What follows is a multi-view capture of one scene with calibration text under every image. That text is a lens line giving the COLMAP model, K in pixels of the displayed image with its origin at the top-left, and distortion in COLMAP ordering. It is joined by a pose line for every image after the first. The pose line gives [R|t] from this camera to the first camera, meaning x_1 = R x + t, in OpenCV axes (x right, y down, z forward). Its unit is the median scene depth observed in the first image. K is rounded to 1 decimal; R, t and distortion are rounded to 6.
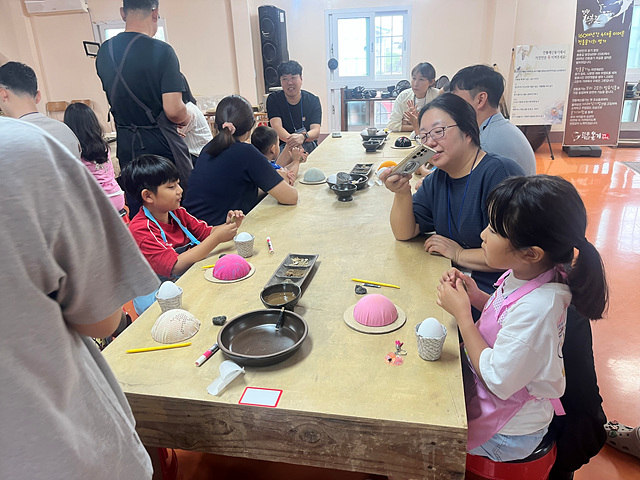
lens RADIAL K [[488.1, 0, 316.1], [0, 488.1, 236.8], [0, 0, 1]] dist [0.081569, -0.120107]
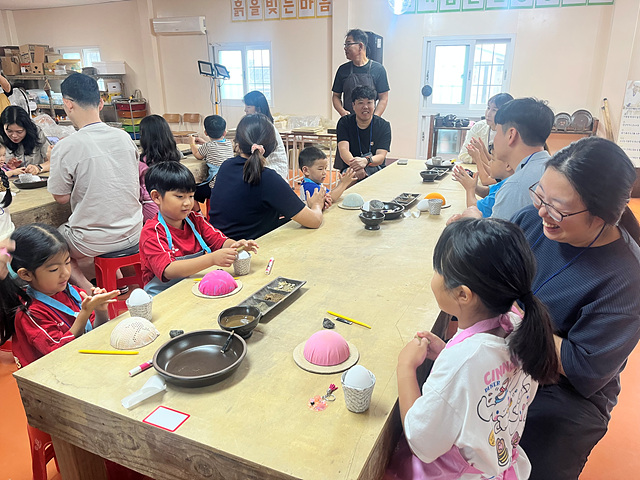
lens RADIAL K [[480.8, 0, 319.7], [0, 480.8, 243.3], [0, 0, 1]] dist [0.080344, -0.110185]
pose [[0.972727, 0.109008, -0.204742, 0.174846], [-0.114690, 0.993271, -0.016061, -0.021143], [0.201613, 0.039105, 0.978684, 0.049236]]
